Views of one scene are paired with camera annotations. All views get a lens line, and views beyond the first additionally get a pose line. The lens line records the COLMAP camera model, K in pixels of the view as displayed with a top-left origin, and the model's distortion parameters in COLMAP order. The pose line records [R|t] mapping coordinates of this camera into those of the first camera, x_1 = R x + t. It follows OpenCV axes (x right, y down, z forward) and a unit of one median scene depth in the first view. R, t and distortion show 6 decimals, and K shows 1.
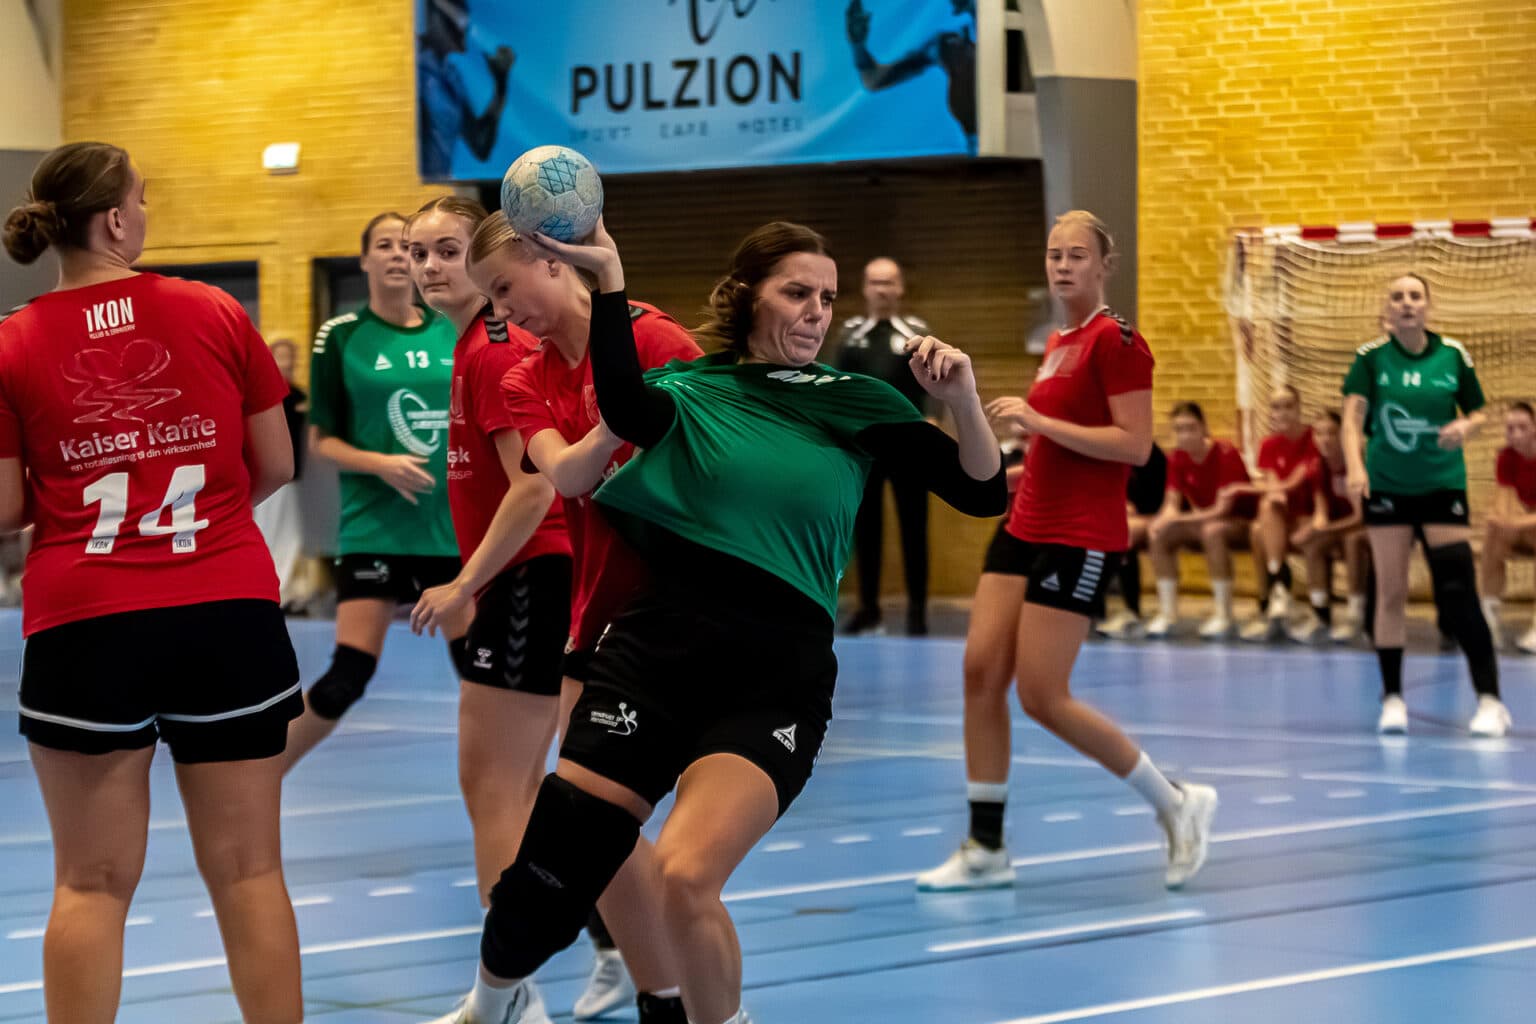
lens RADIAL K [[5051.6, 0, 768.0], [0, 5051.6, 512.0], [0, 0, 1]] dist [0.075376, -1.089345]
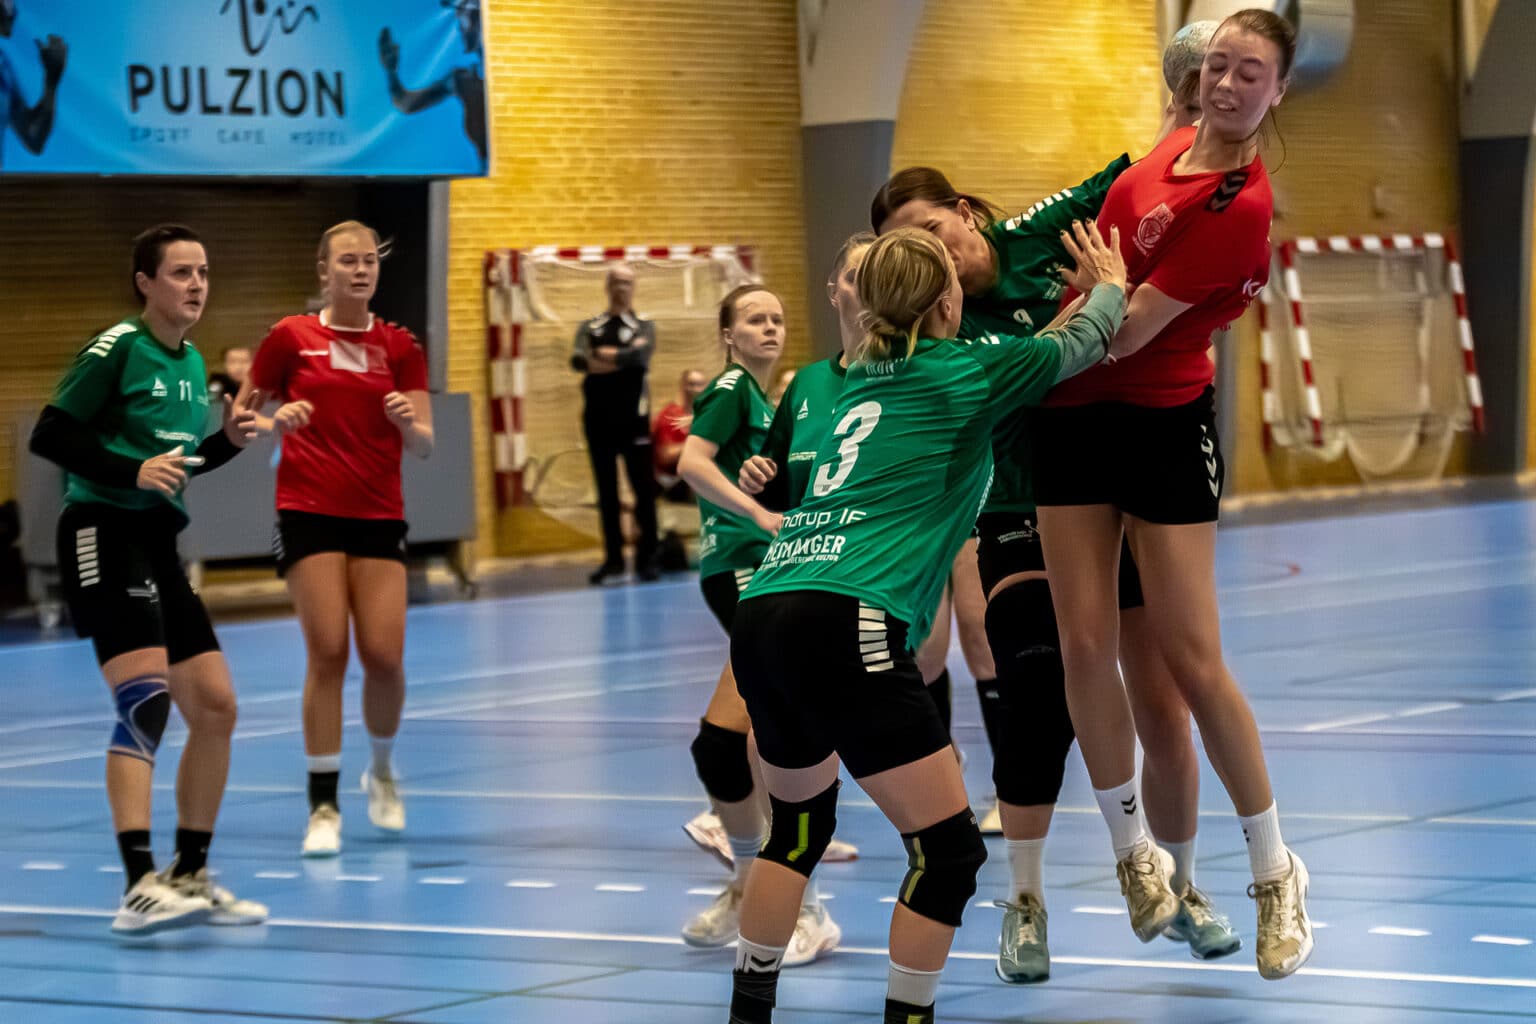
lens RADIAL K [[5051.6, 0, 768.0], [0, 5051.6, 512.0], [0, 0, 1]] dist [0.075376, -1.089345]
pose [[-0.079772, -0.014935, 0.996701, -1.094701], [0.067106, 0.997539, 0.020319, -0.013150], [-0.994552, 0.068506, -0.078574, 1.013875]]
